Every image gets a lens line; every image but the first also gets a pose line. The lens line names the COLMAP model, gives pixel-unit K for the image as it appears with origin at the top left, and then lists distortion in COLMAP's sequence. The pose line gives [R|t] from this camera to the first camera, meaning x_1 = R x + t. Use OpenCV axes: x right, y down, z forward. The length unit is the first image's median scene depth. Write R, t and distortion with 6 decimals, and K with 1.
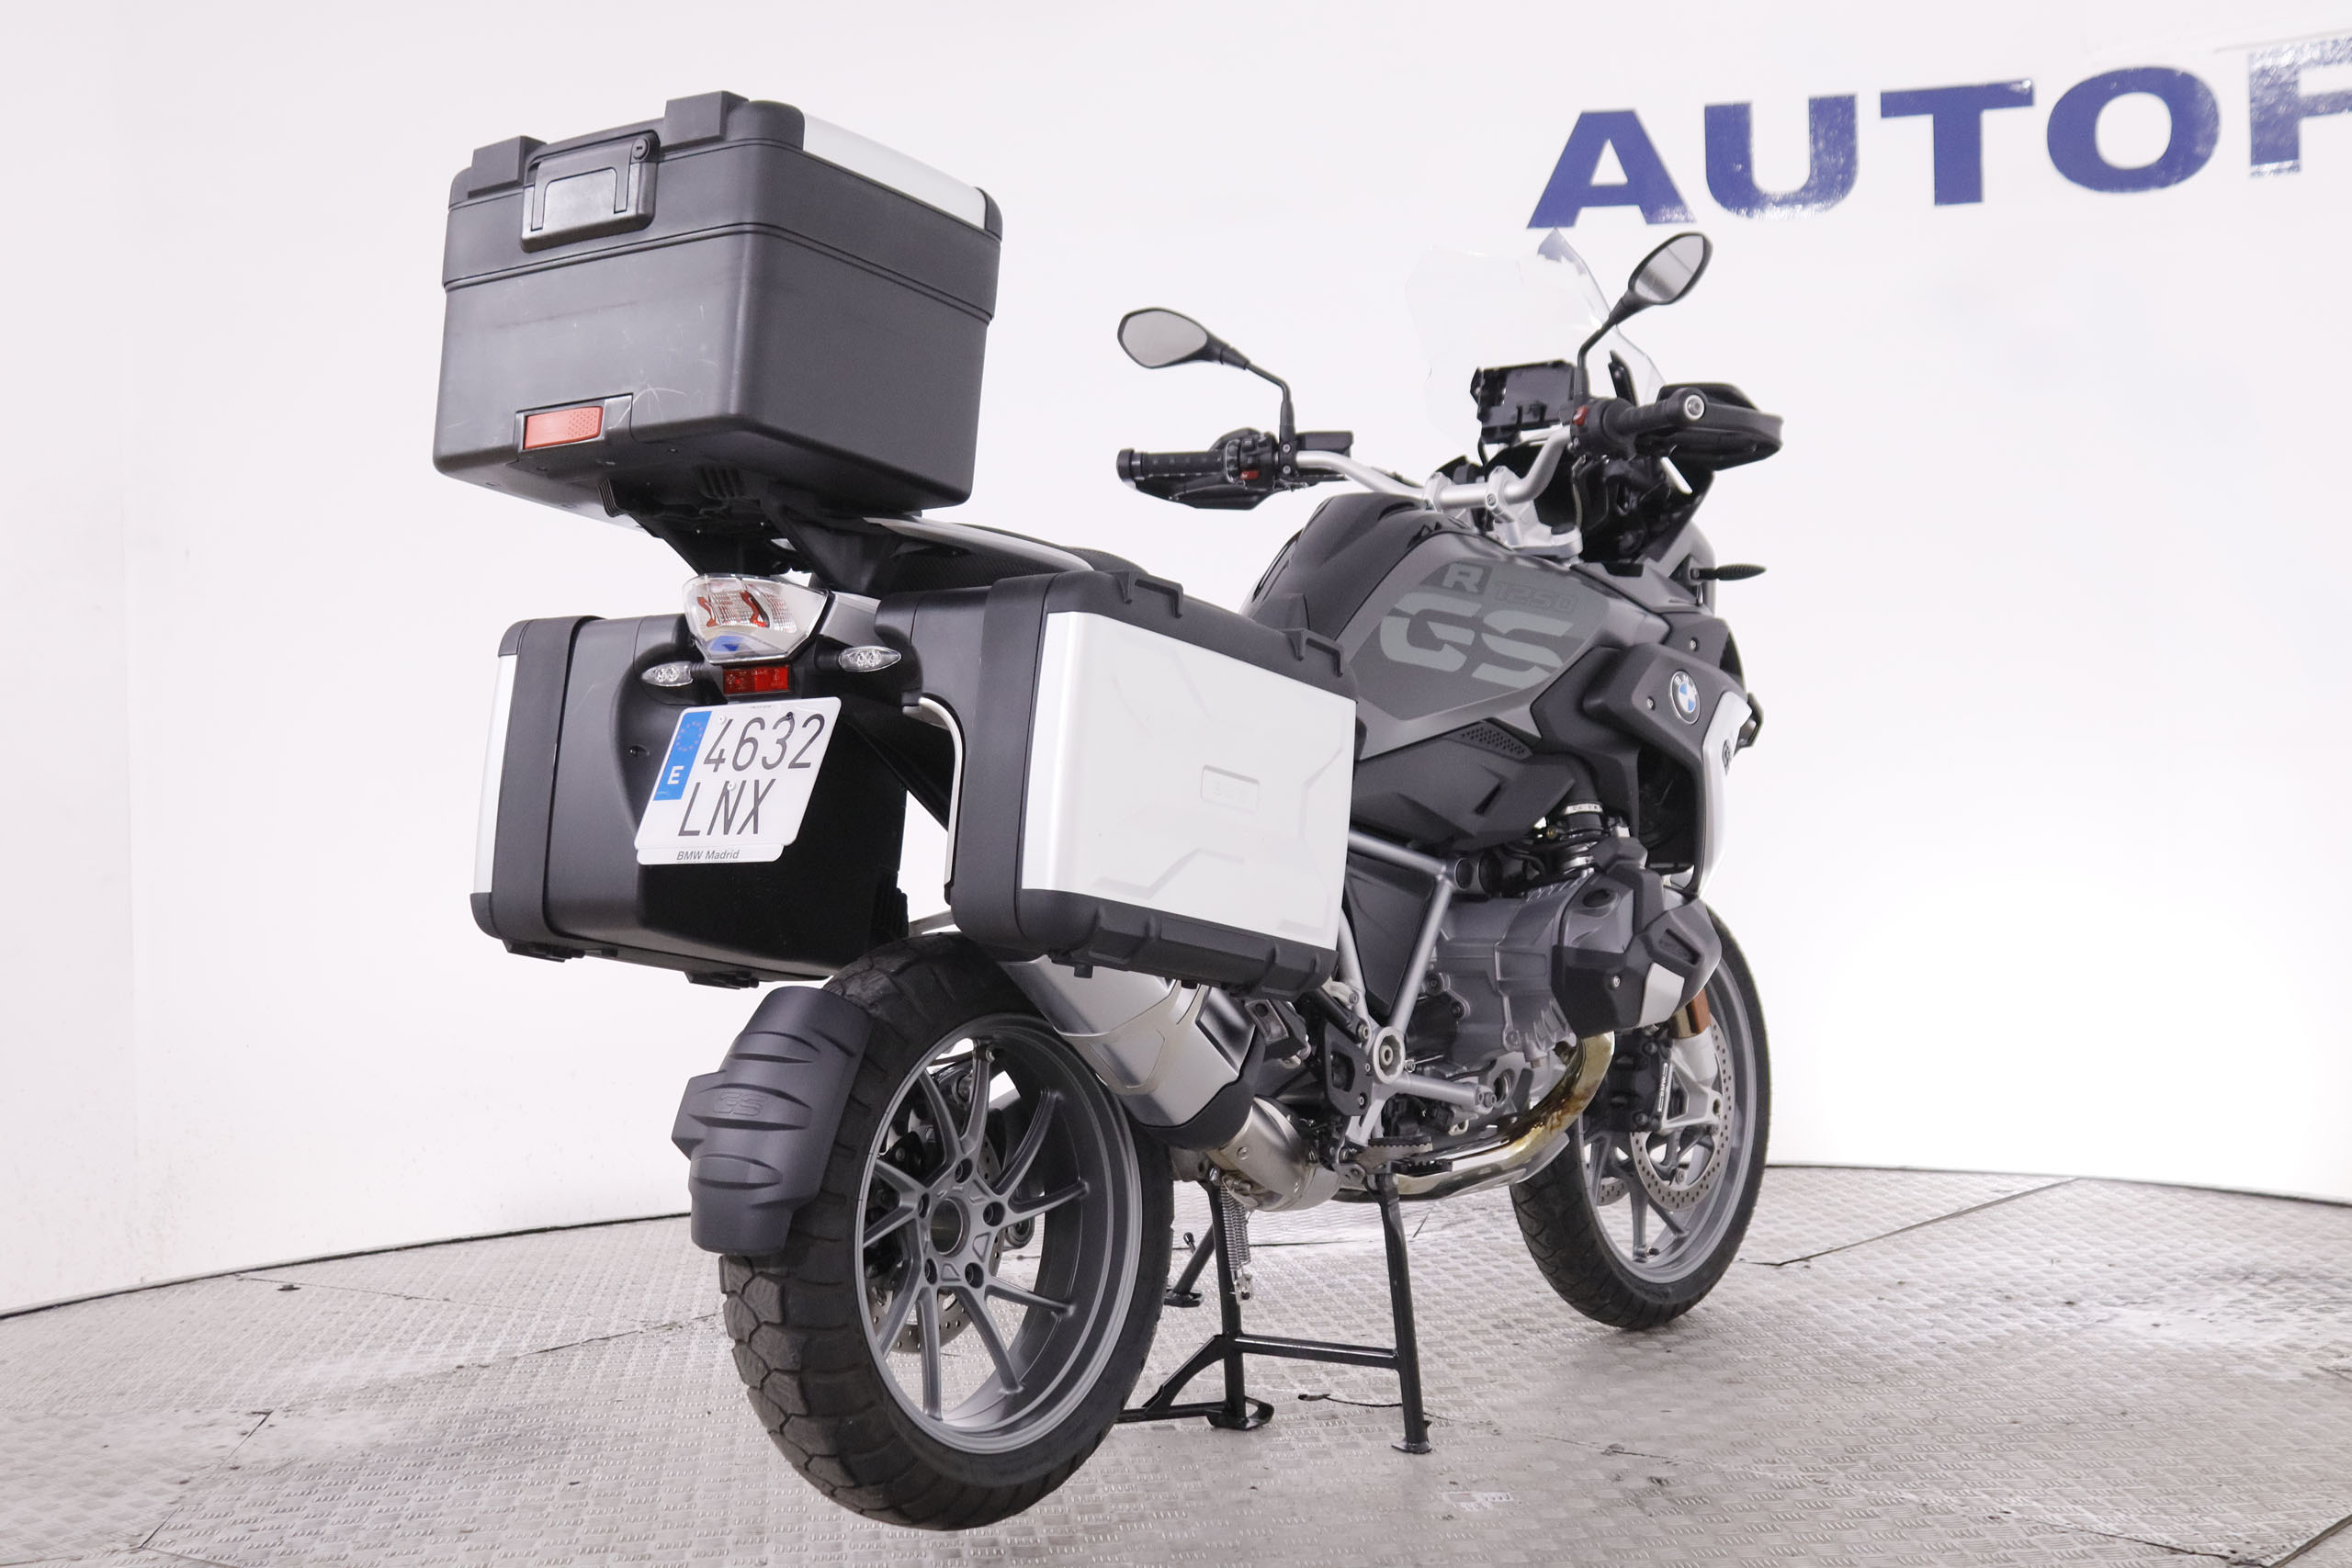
lens RADIAL K [[2981.0, 0, 1176.0], [0, 2981.0, 784.0], [0, 0, 1]] dist [-0.018374, -0.064860]
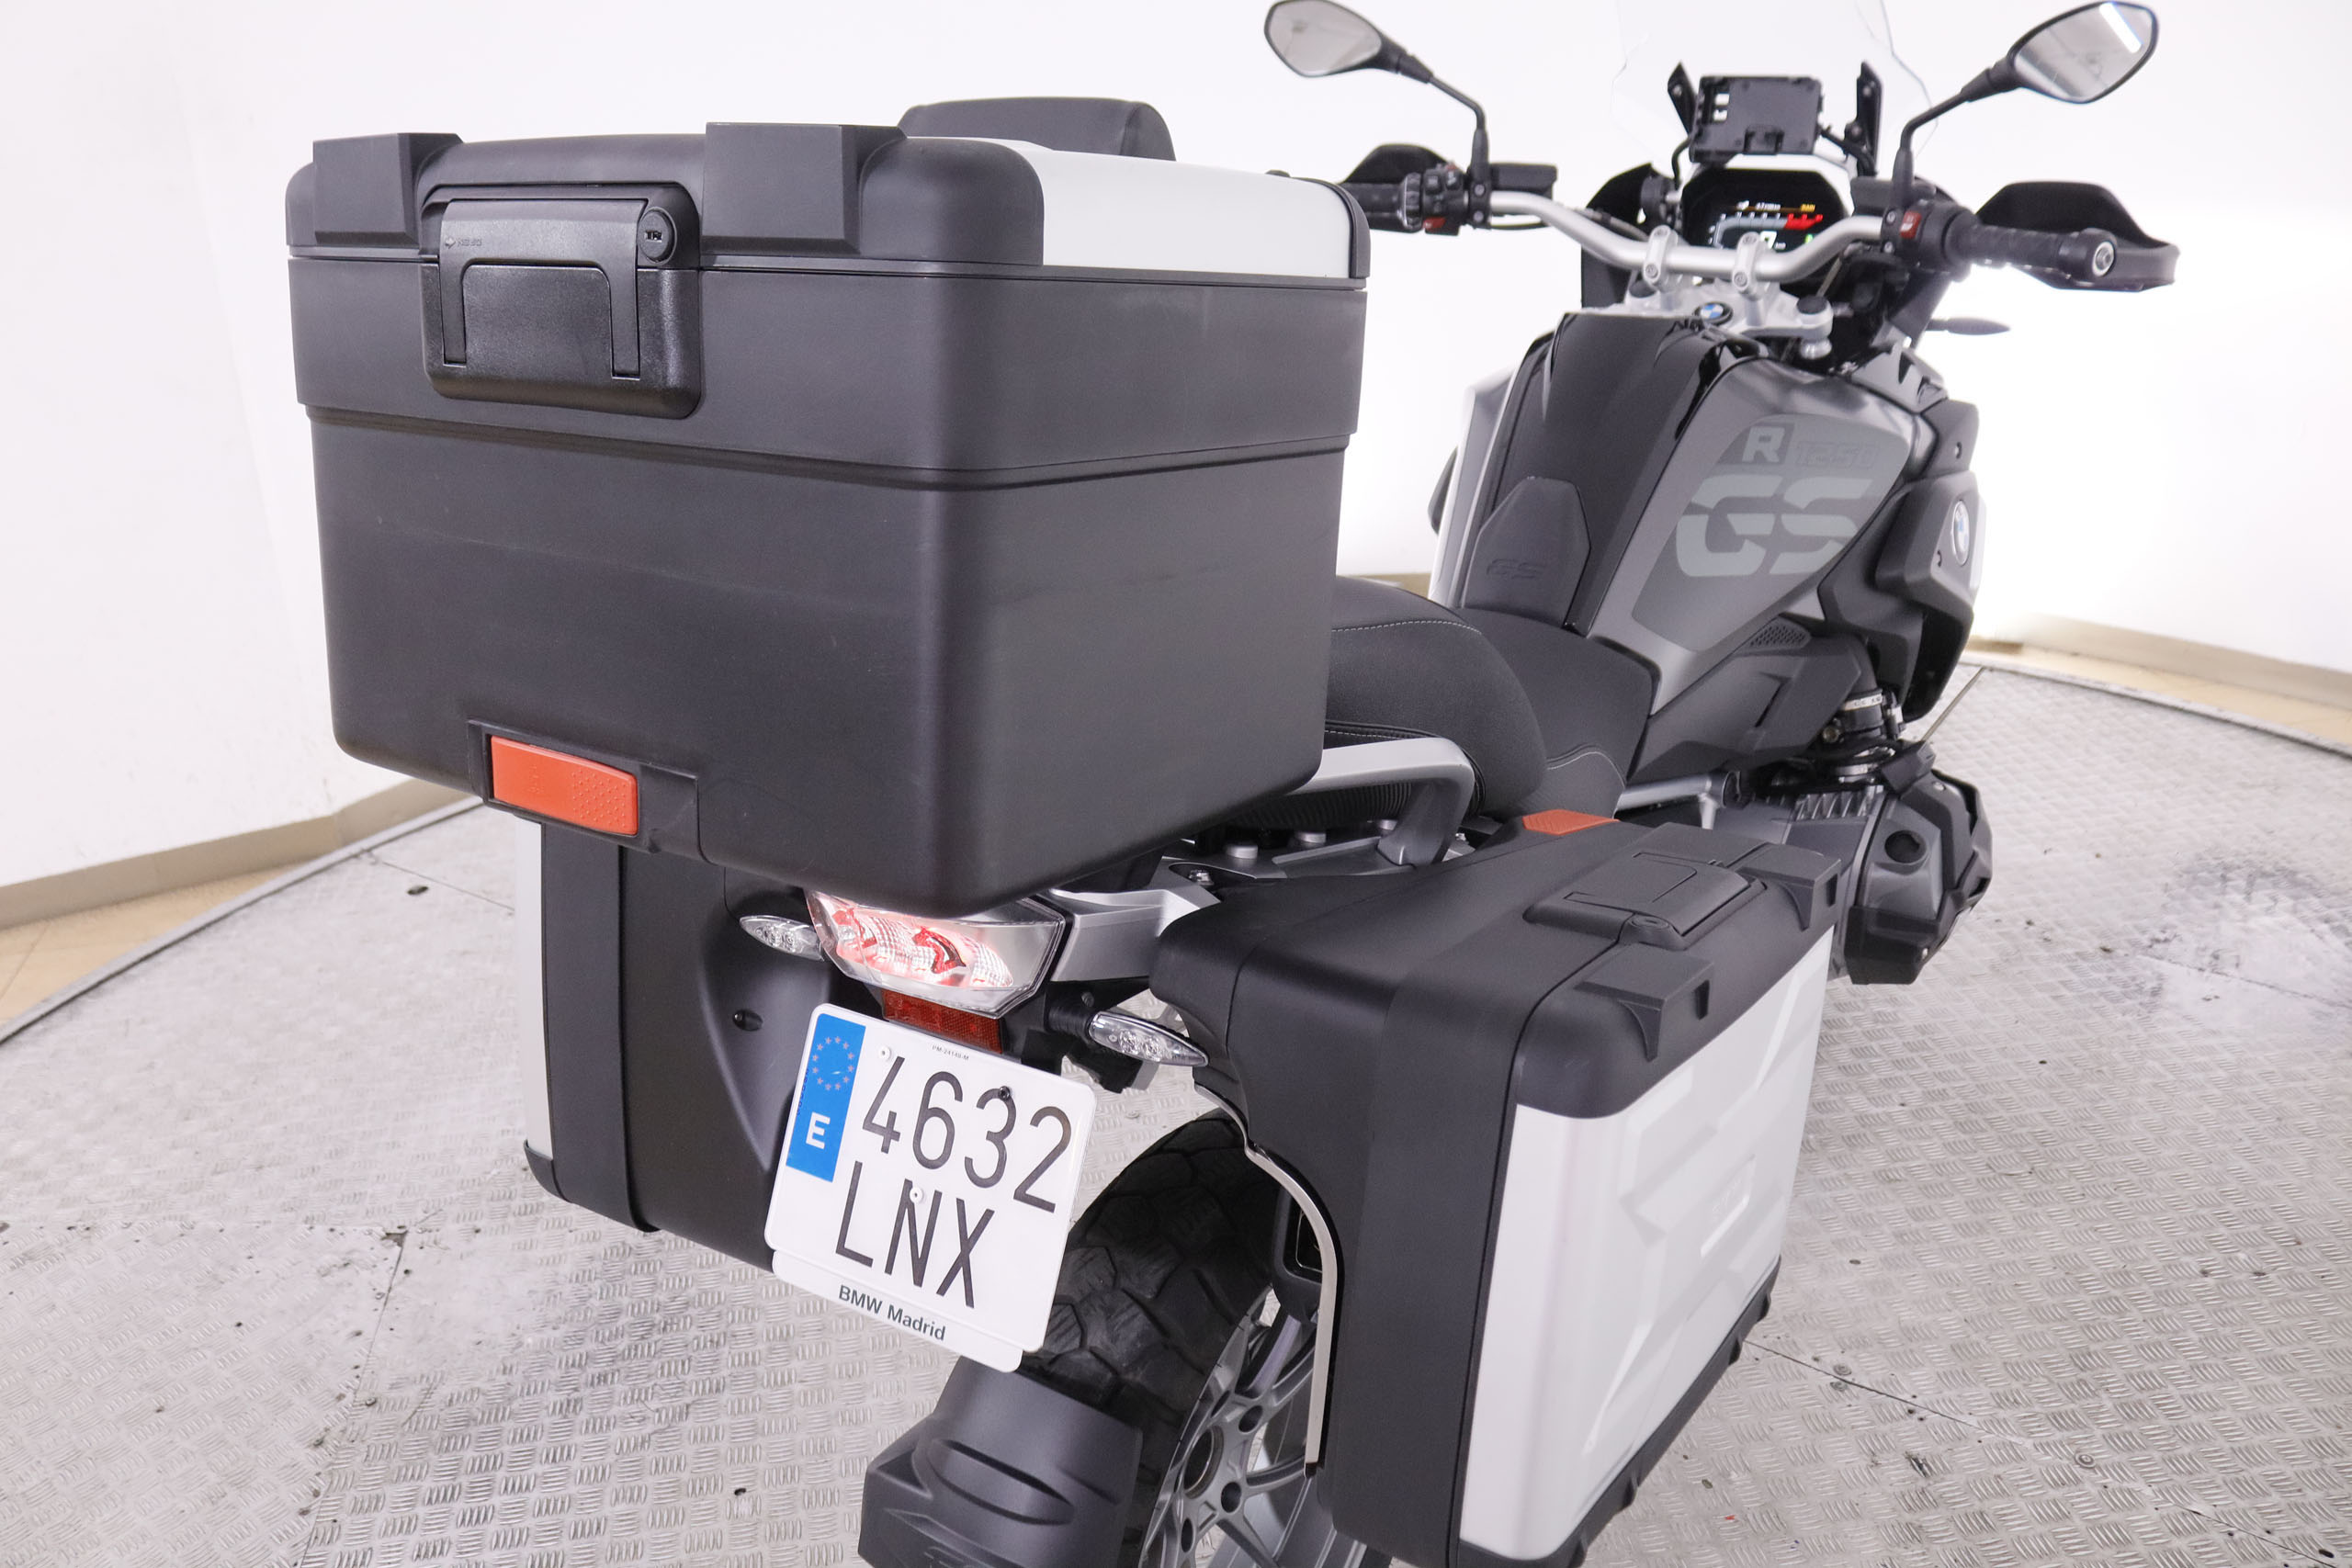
lens RADIAL K [[1911.2, 0, 1176.0], [0, 1911.2, 784.0], [0, 0, 1]] dist [-0.110927, 0.002401]
pose [[0.997239, -0.039649, 0.062792, -0.092934], [0.011989, 0.920407, 0.390779, -0.184162], [-0.073288, -0.388947, 0.918340, 0.530260]]
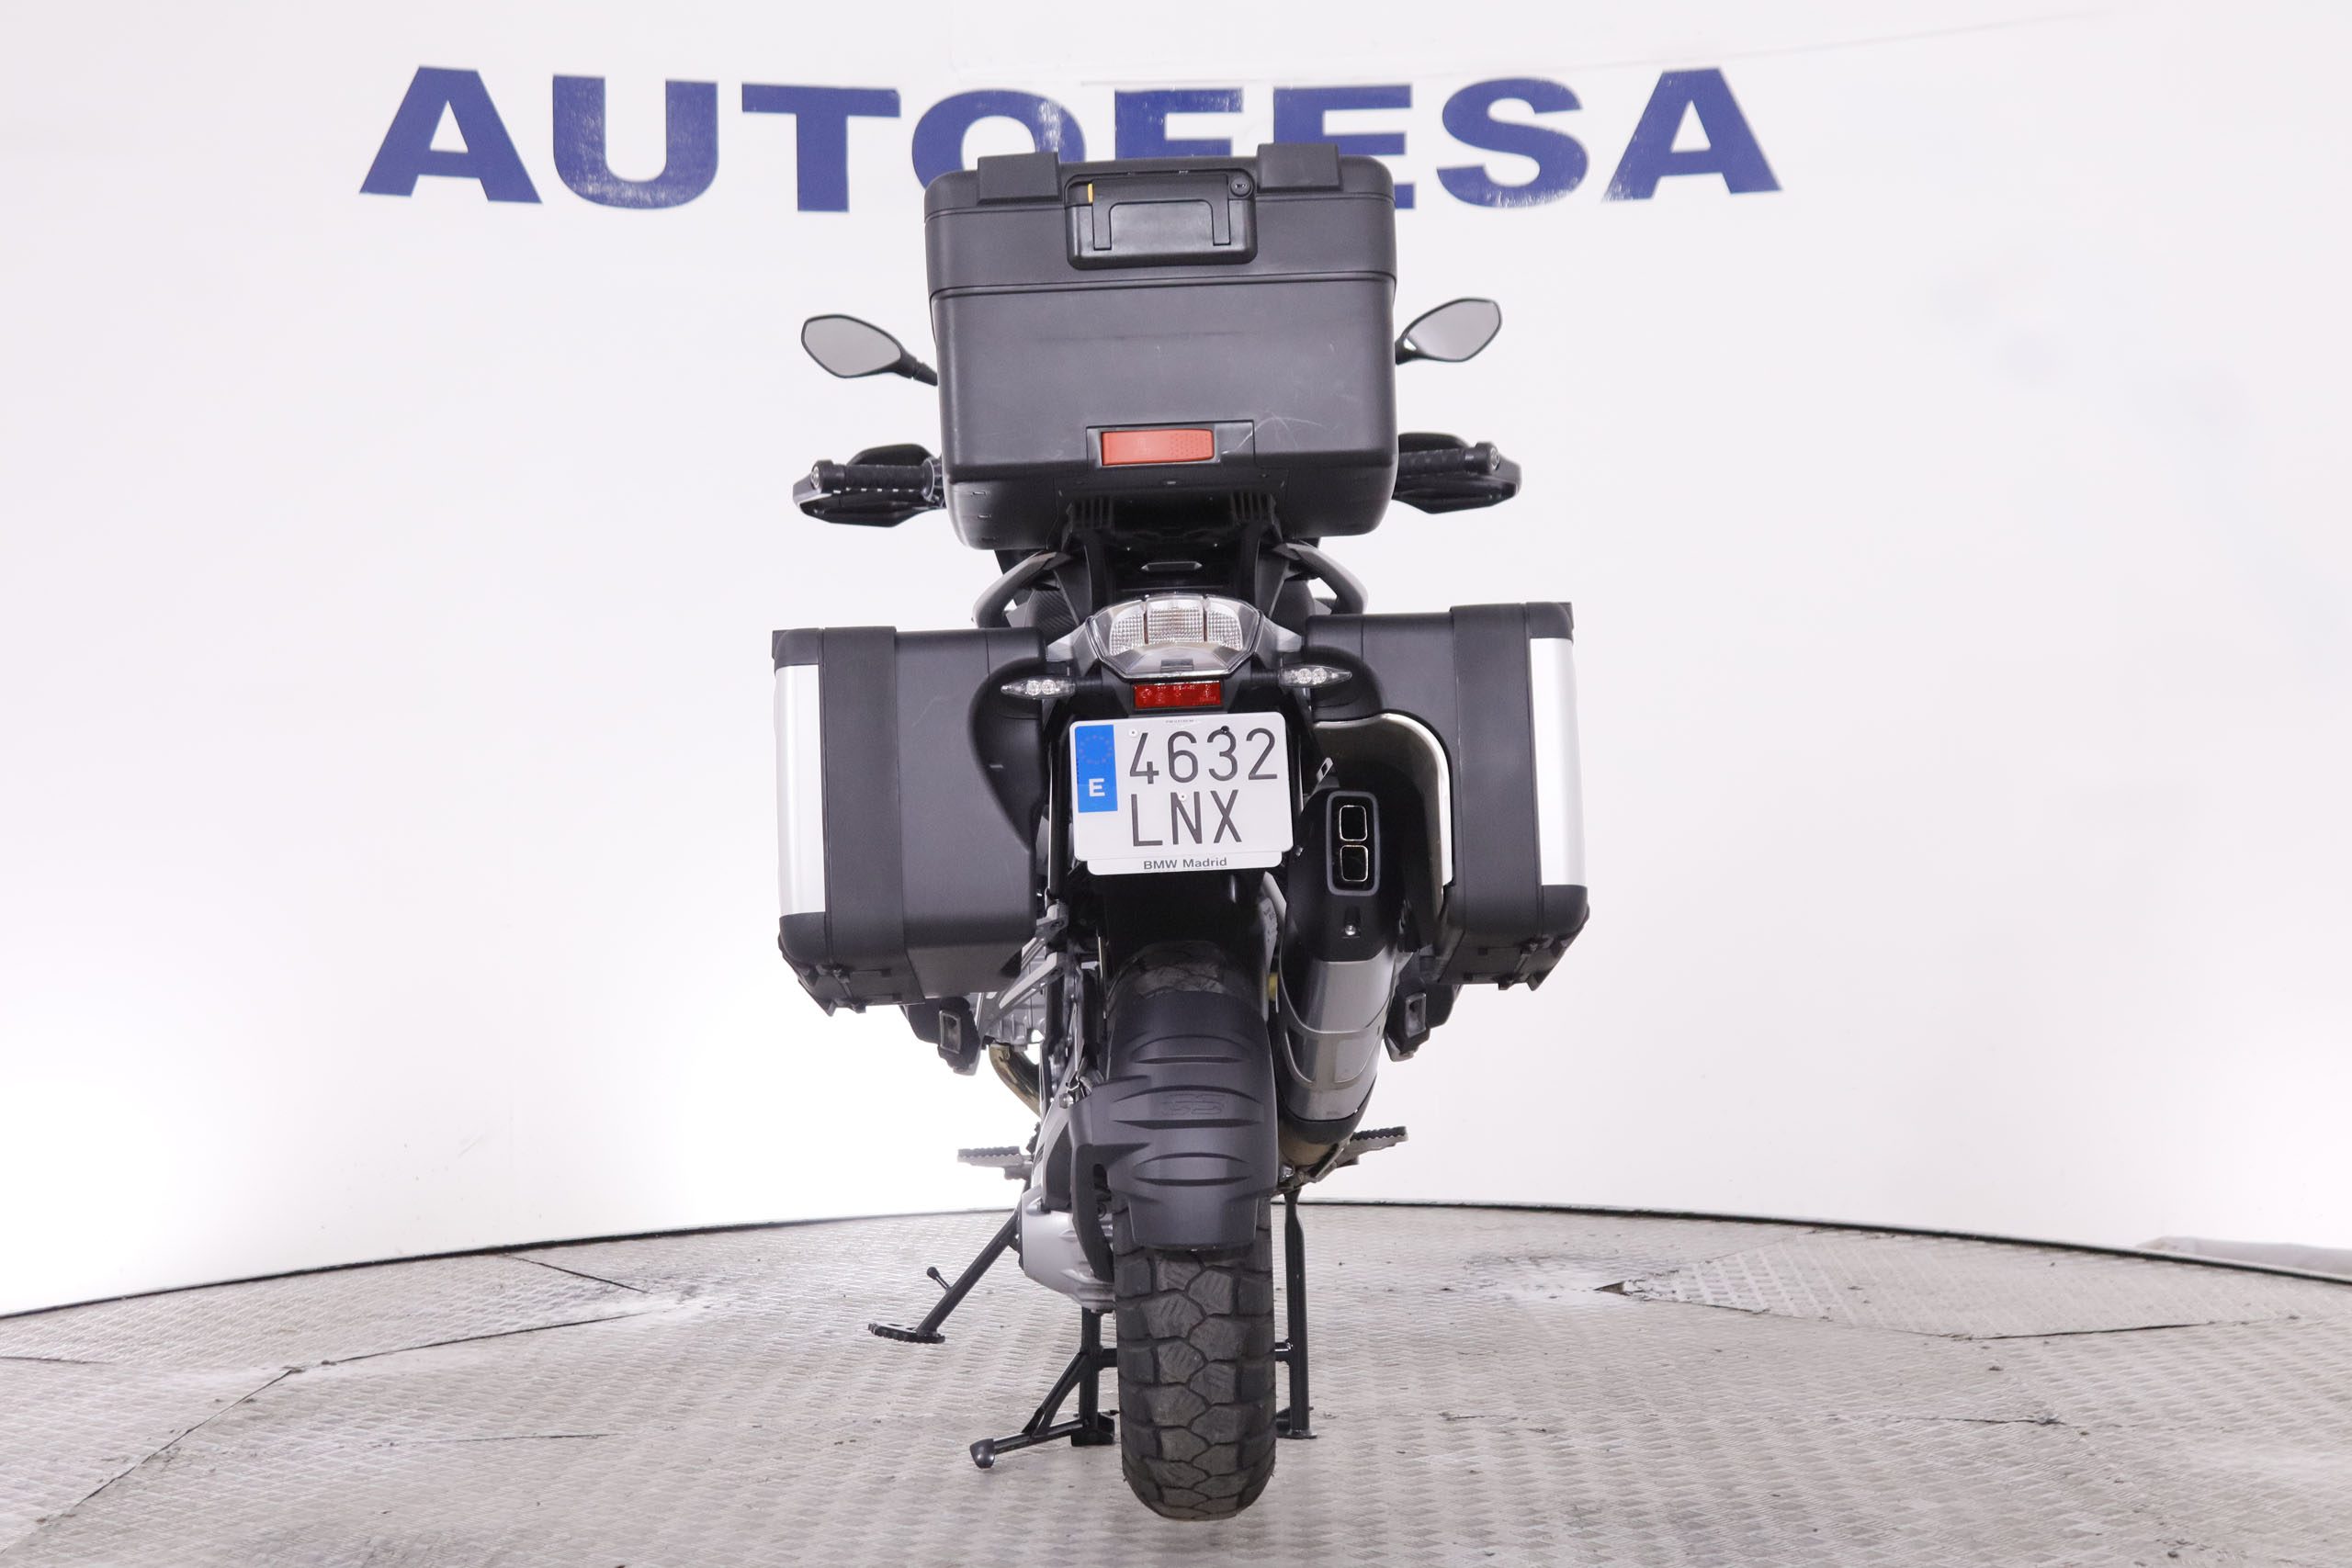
lens RADIAL K [[3841.1, 0, 1174.5], [0, 3841.1, 833.4], [0, 0, 1]] dist [-0.024399, -1.045936]
pose [[0.787609, -0.007384, 0.616131, -0.772684], [0.012753, 0.999909, -0.004318, 0.015024], [-0.616044, 0.011258, 0.787631, -0.037027]]
